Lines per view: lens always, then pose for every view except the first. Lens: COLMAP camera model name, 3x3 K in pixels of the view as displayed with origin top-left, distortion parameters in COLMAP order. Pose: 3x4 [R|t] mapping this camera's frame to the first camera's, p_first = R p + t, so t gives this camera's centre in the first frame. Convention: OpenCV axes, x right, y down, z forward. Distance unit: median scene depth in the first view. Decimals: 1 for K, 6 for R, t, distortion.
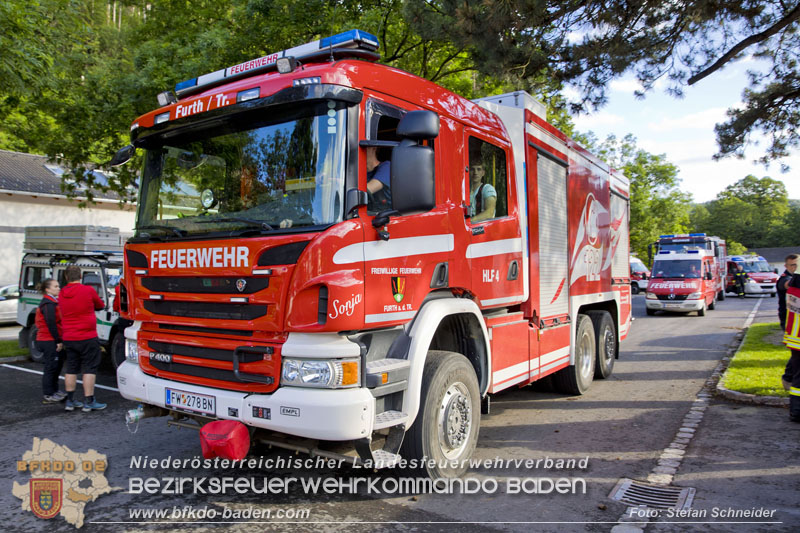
lens RADIAL K [[555.0, 0, 400.0], [0, 555.0, 266.5], [0, 0, 1]] dist [-0.056617, 0.049671]
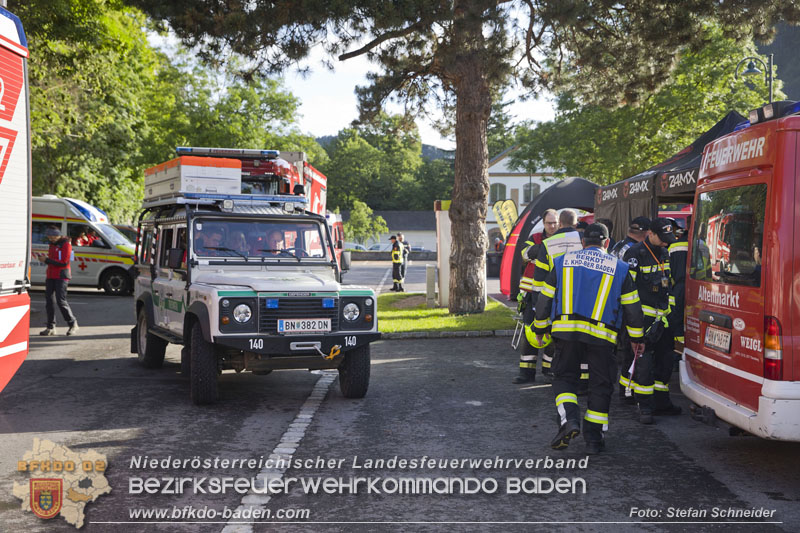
lens RADIAL K [[1031.1, 0, 400.0], [0, 1031.1, 266.5], [0, 0, 1]] dist [0.014651, 0.032890]
pose [[0.826291, 0.014094, 0.563067, -0.125676], [-0.037350, 0.998858, 0.029809, 0.000374], [-0.562004, -0.045661, 0.825873, -0.186176]]
